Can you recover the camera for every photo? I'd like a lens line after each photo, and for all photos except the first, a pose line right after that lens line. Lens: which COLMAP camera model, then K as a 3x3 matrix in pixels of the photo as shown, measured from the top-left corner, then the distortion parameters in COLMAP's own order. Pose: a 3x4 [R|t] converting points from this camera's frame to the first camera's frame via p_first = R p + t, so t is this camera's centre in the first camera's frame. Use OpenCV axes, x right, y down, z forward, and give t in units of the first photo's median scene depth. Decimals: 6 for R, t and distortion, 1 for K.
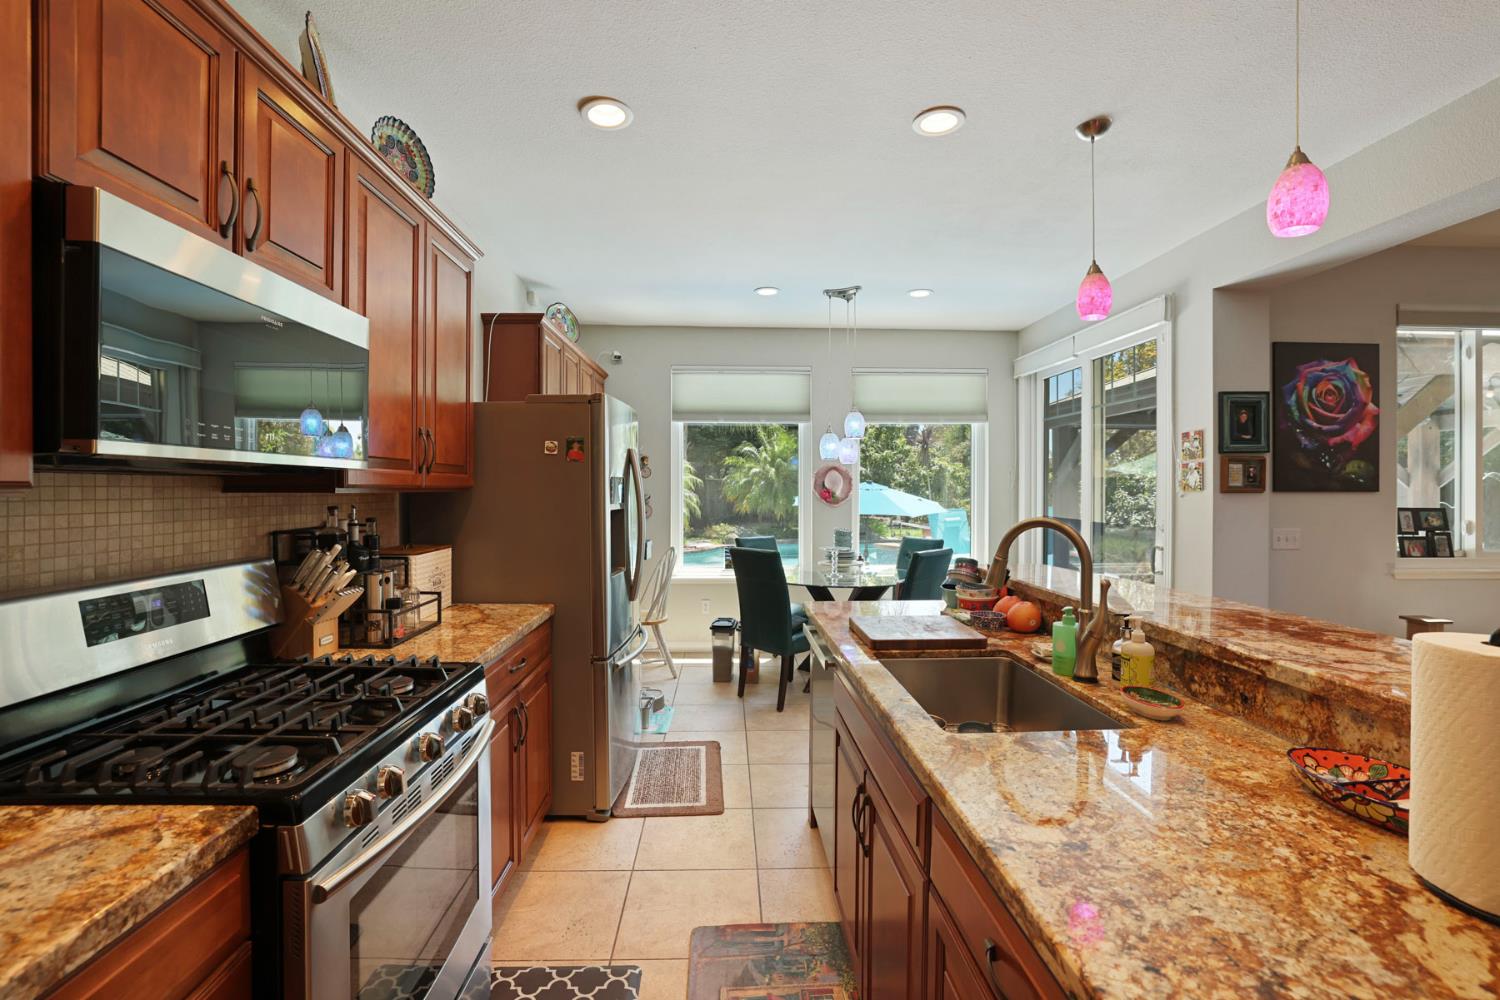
lens RADIAL K [[742.9, 0, 750.0], [0, 742.9, 500.0], [0, 0, 1]] dist [-0.000788, -0.000432]
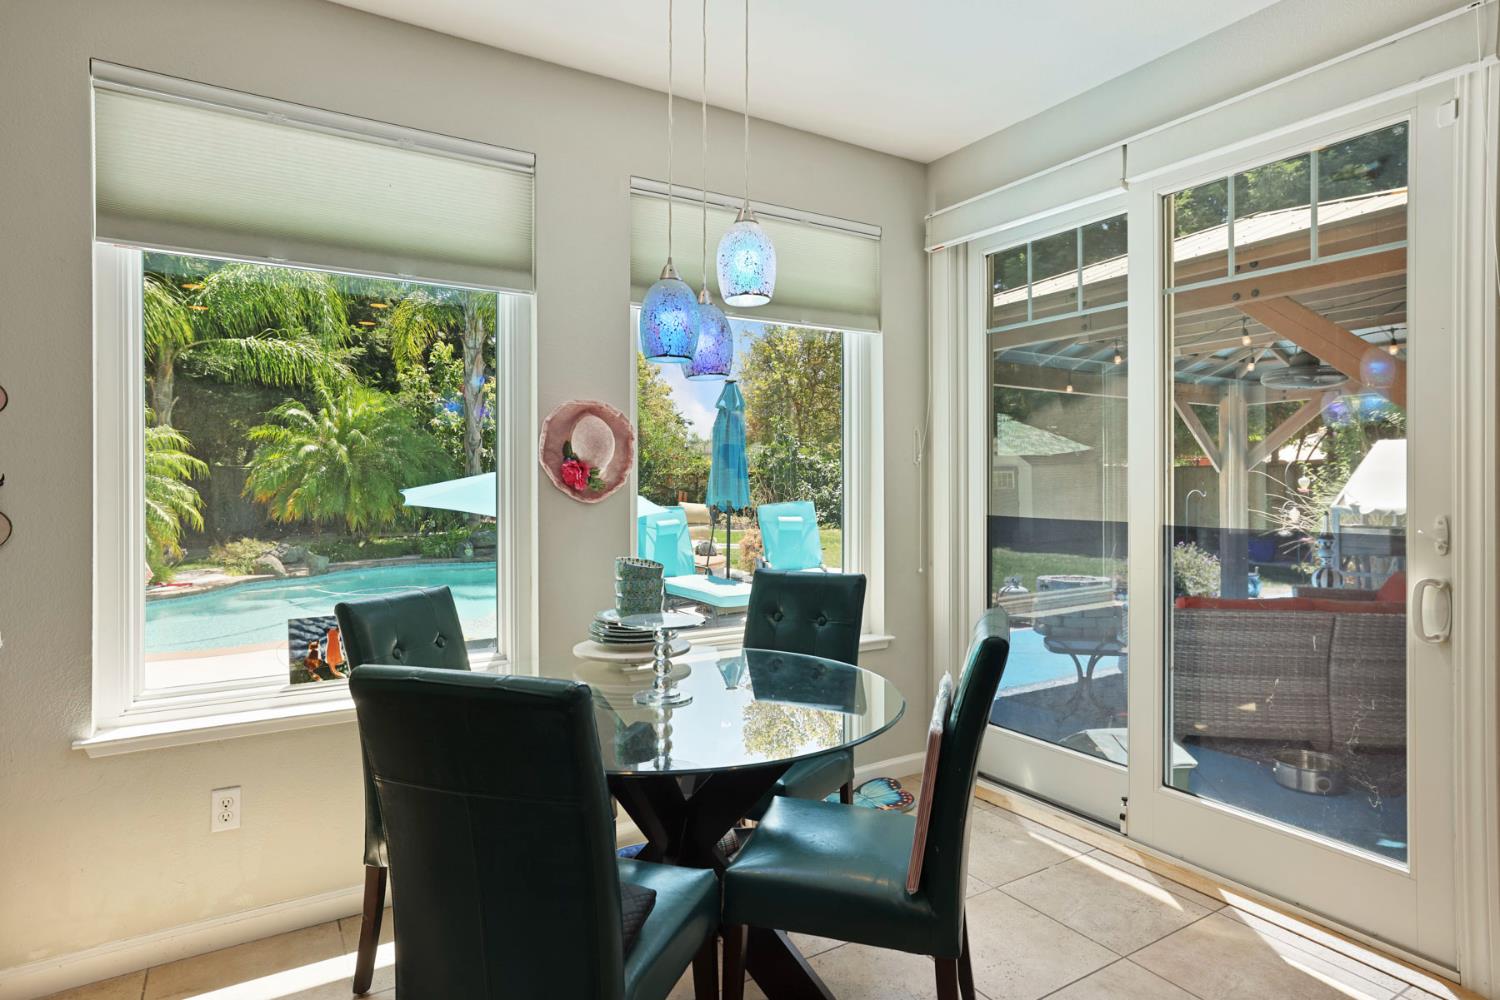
lens RADIAL K [[816.7, 0, 750.0], [0, 816.7, 500.0], [0, 0, 1]] dist [-0.013795, 0.000367]
pose [[0.863292, -0.012899, 0.504539, -0.021270], [0.012216, 0.999915, 0.004661, 0.003151], [-0.504556, 0.002139, 0.863376, 0.301182]]
